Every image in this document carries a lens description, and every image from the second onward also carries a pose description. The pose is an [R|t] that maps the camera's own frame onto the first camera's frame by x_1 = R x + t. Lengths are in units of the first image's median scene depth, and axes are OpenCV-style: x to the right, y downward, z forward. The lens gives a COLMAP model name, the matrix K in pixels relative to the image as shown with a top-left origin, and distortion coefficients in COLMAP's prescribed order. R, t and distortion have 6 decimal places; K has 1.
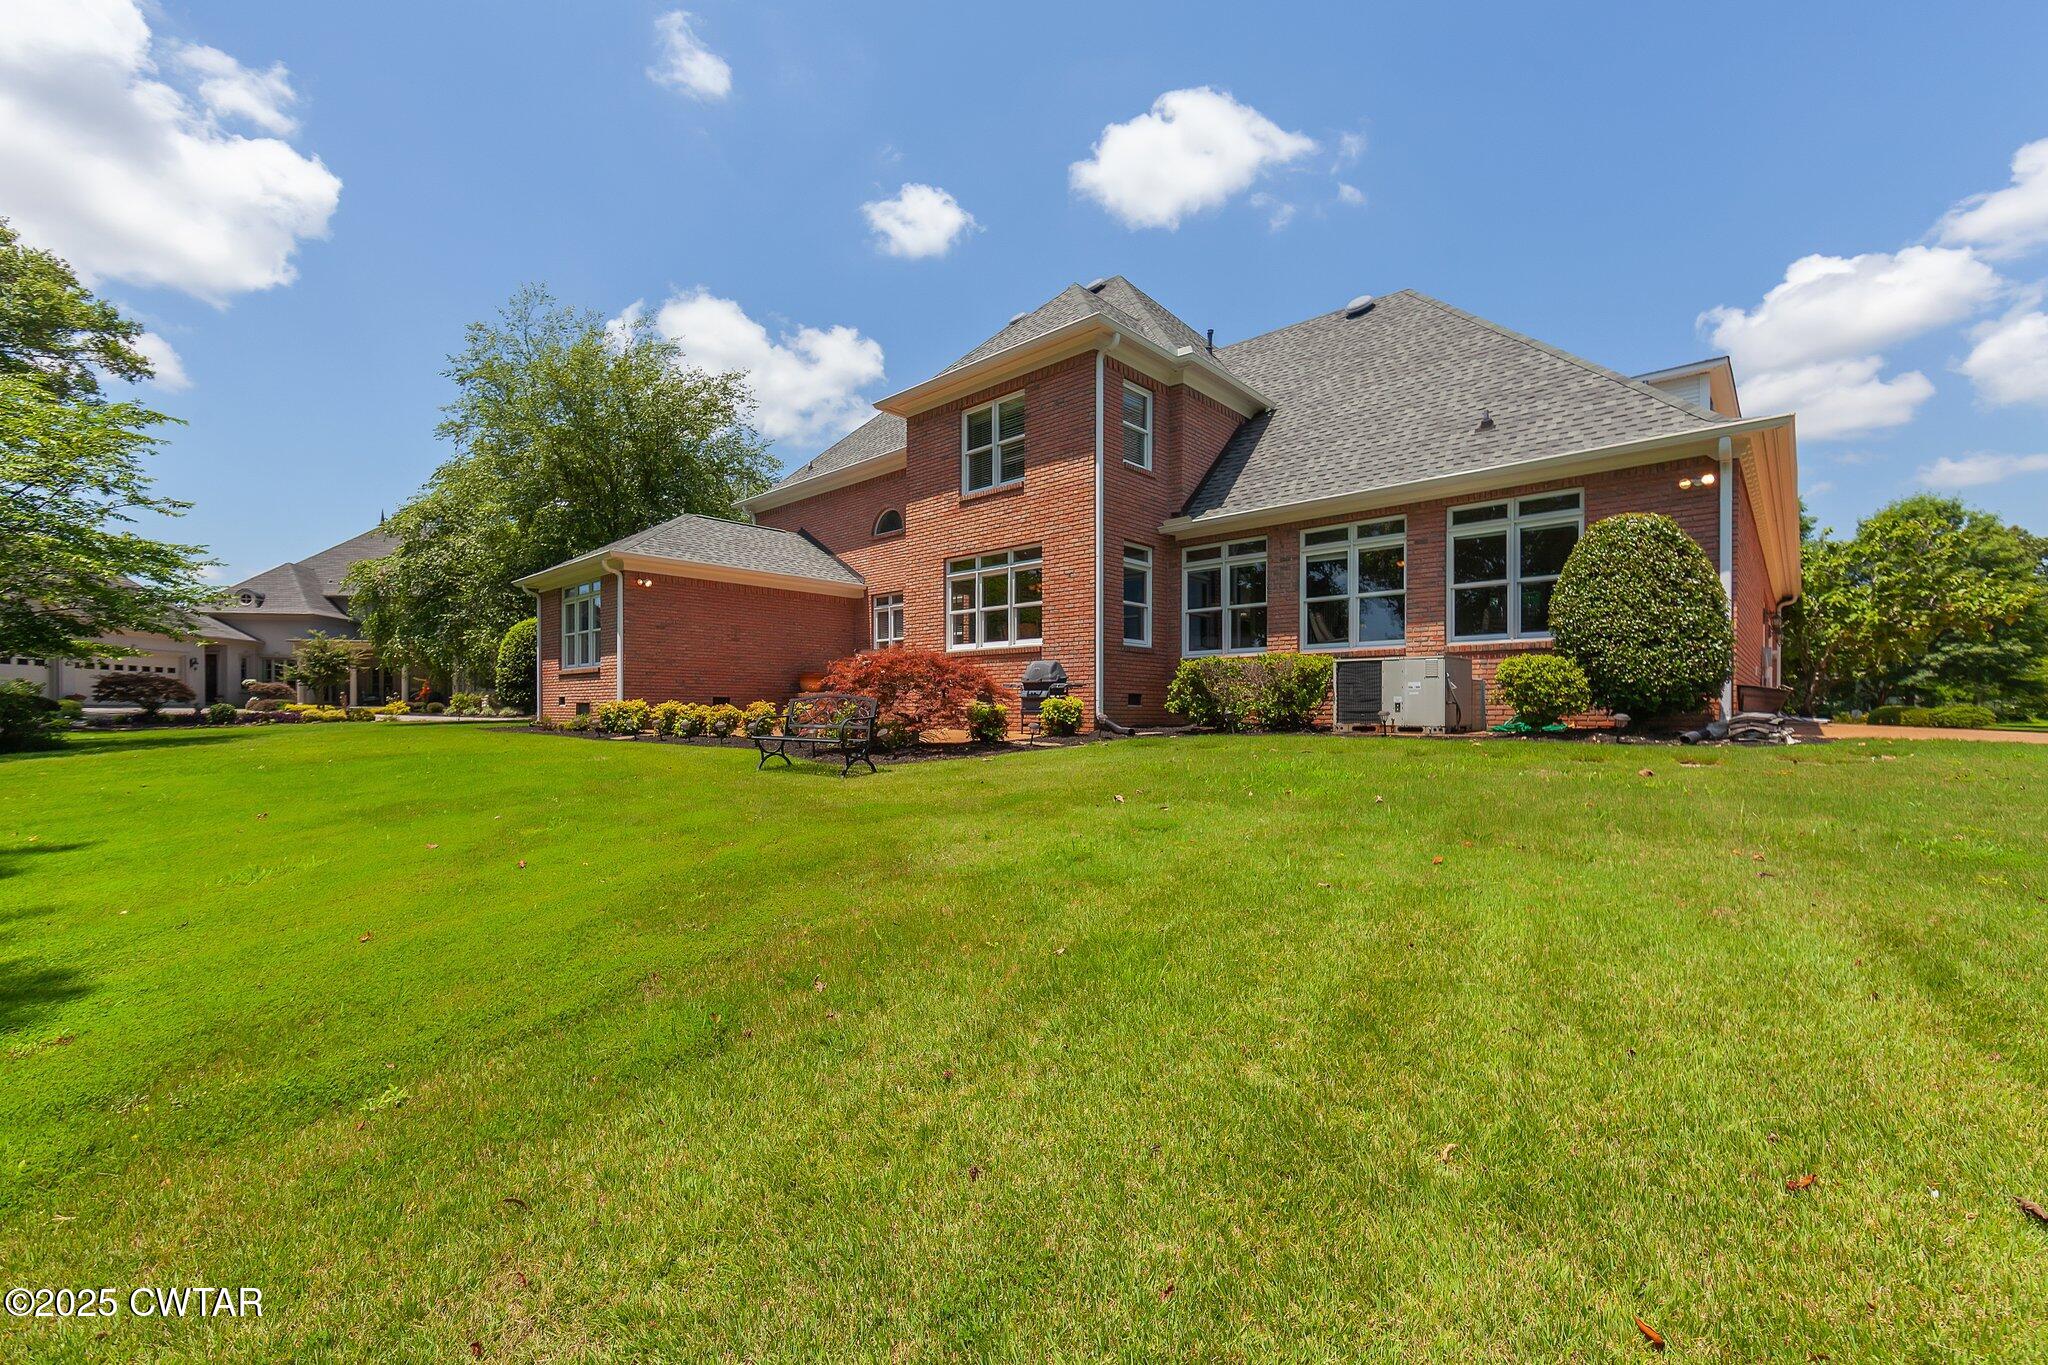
lens RADIAL K [[839.7, 0, 1026.9], [0, 839.7, 713.1], [0, 0, 1]] dist [-0.001802, -0.000784]
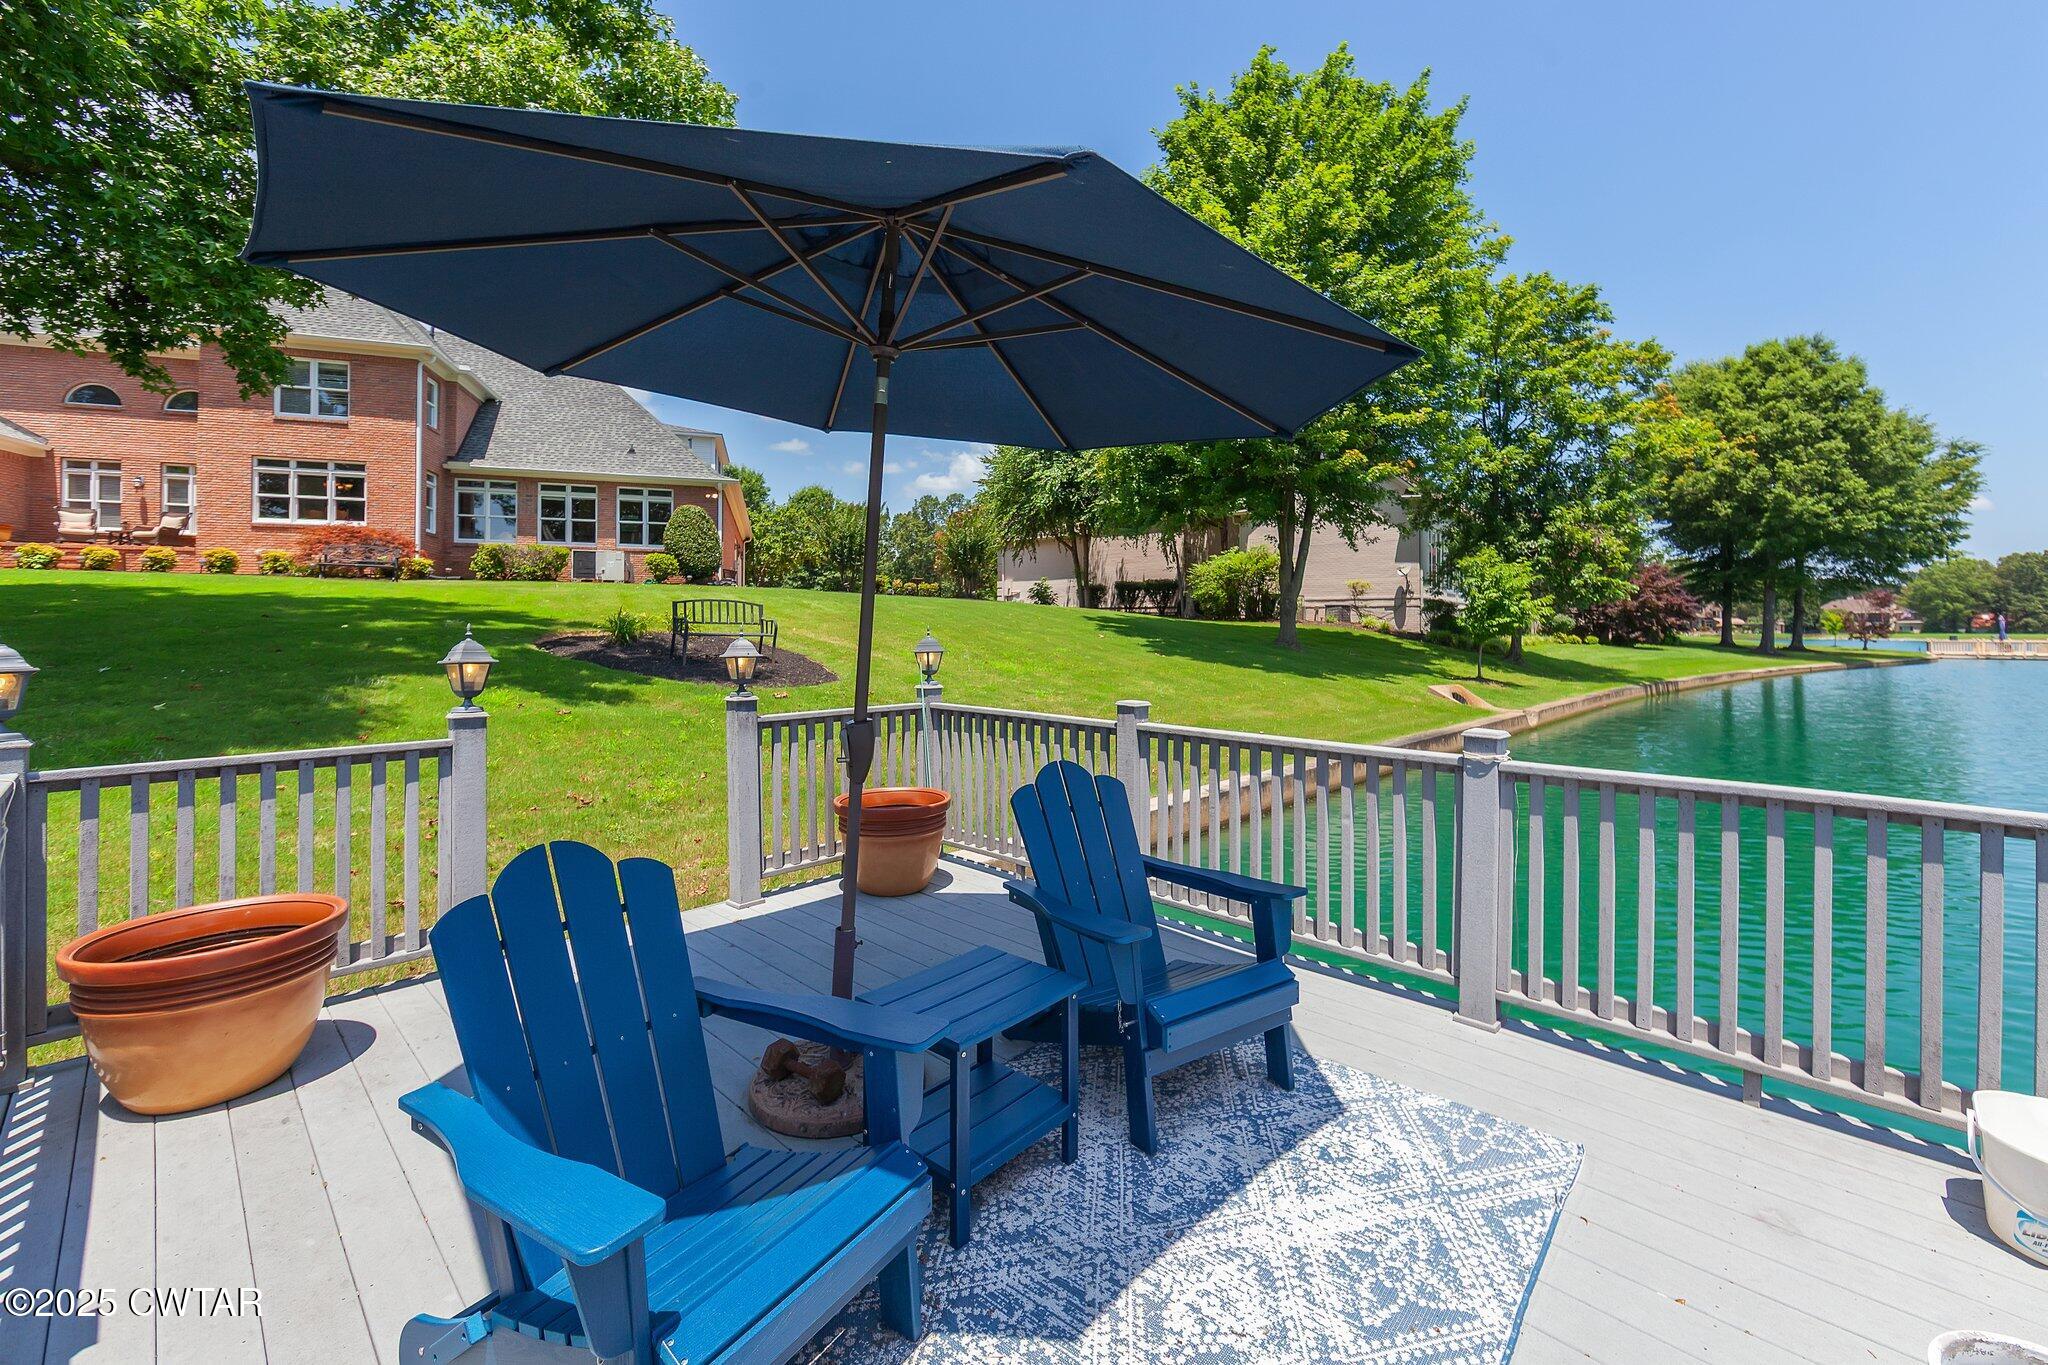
lens RADIAL K [[839.7, 0, 1063.0], [0, 839.7, 627.0], [0, 0, 1]] dist [-0.001802, -0.000784]
pose [[0.473533, 0.001436, 0.880775, -0.759218], [-0.002619, 0.999997, -0.000222, 0.108065], [-0.880772, -0.002202, 0.473535, -0.930439]]
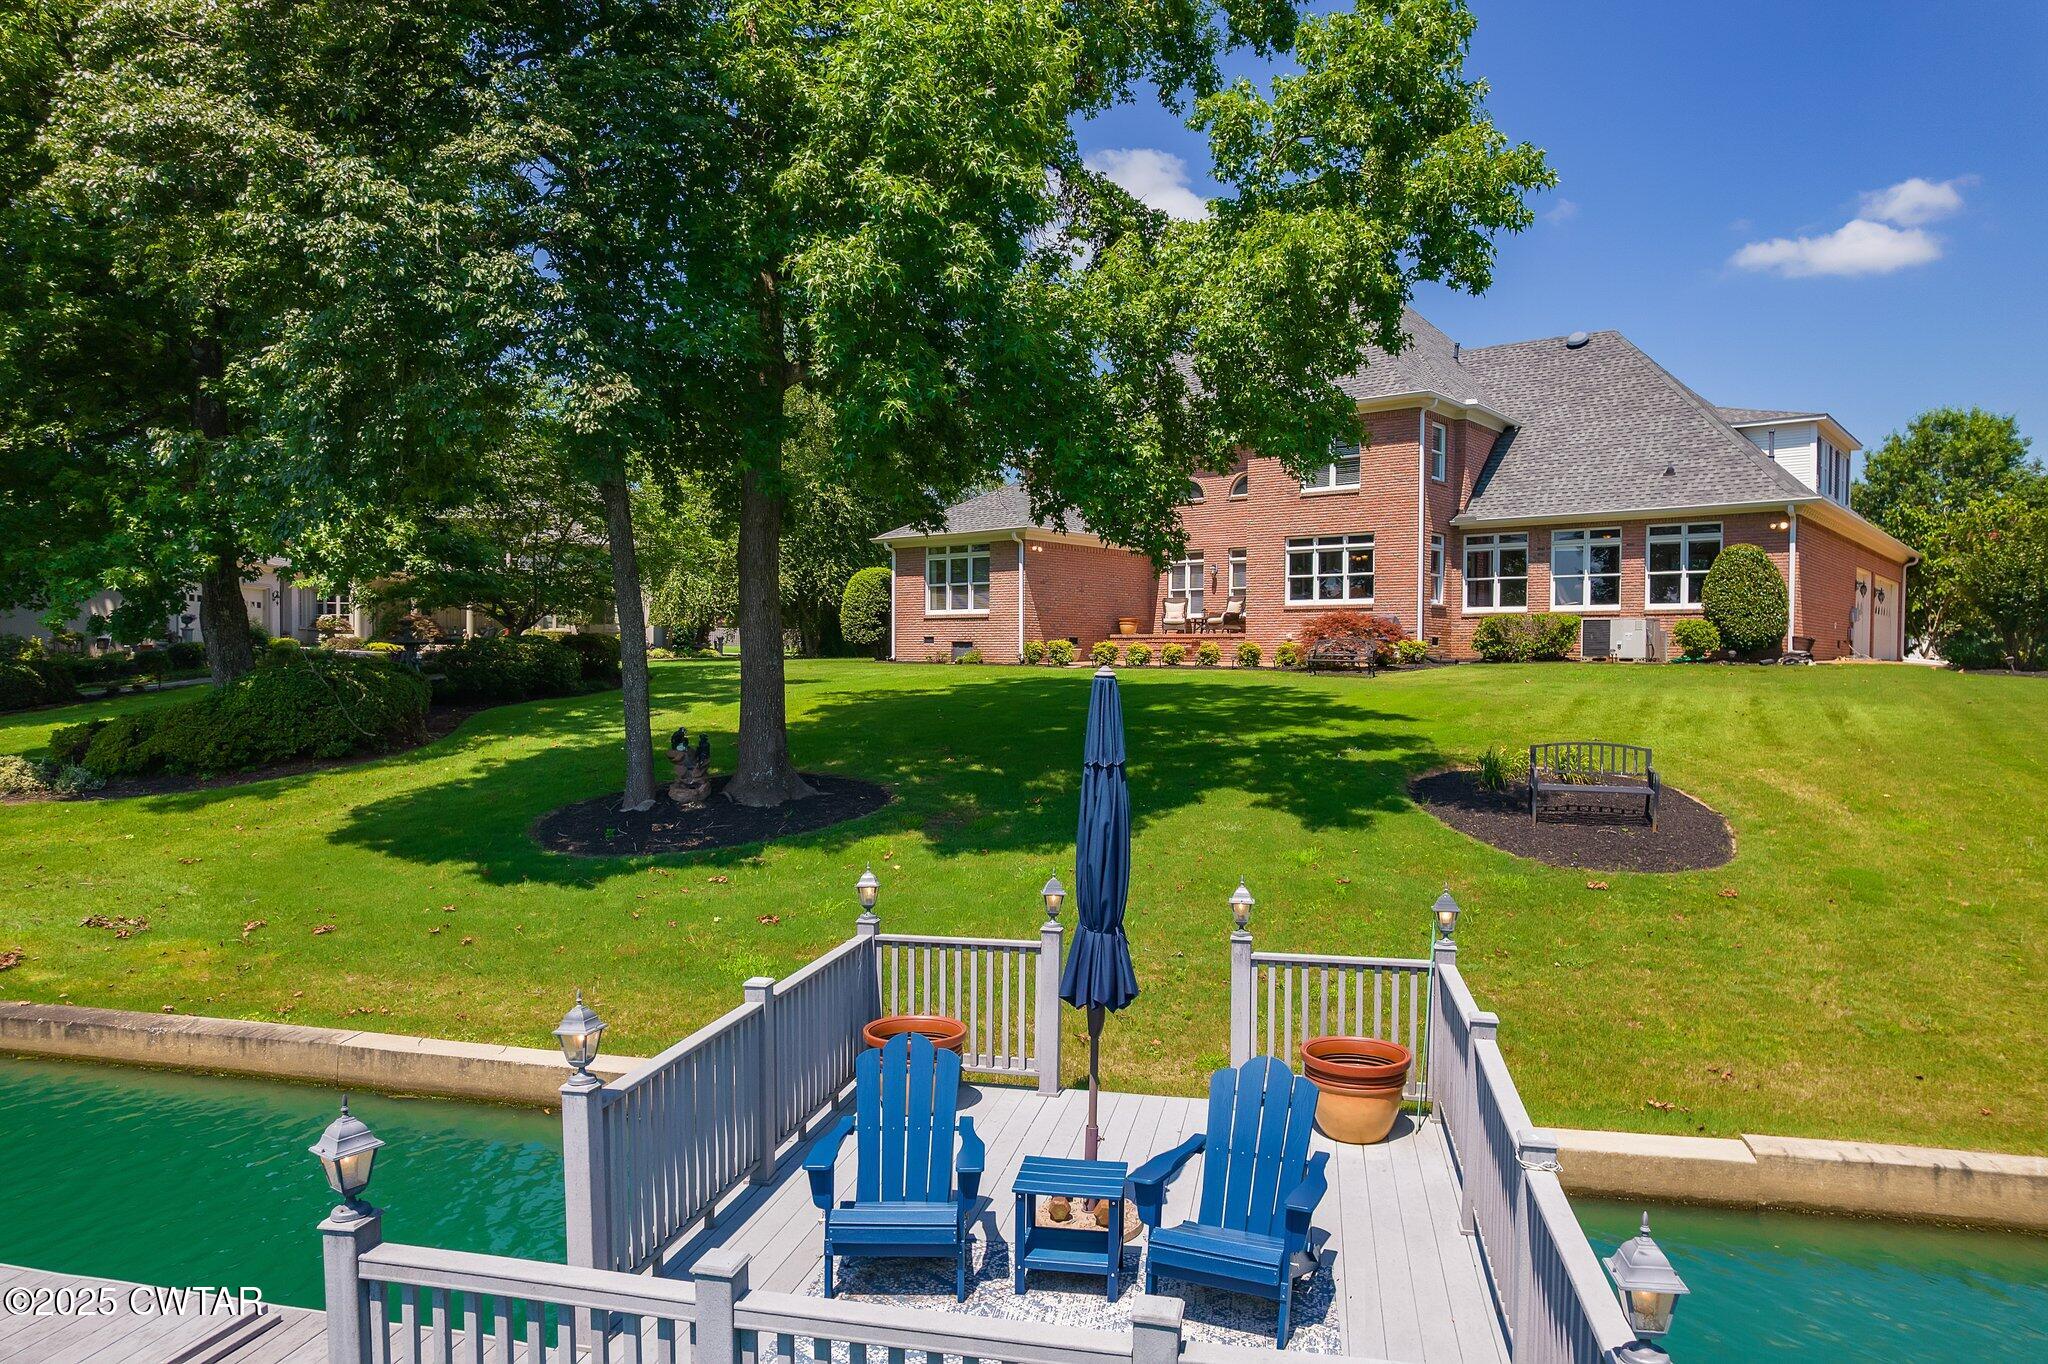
lens RADIAL K [[1318.8, 0, 1026.7], [0, 1318.8, 686.7], [0, 0, 1]] dist [-0.074341, 0.067293]
pose [[0.999186, 0.003314, 0.040200, -0.666986], [-0.004150, 0.999777, 0.020724, 0.018209], [-0.040122, -0.020874, 0.998977, -1.231544]]
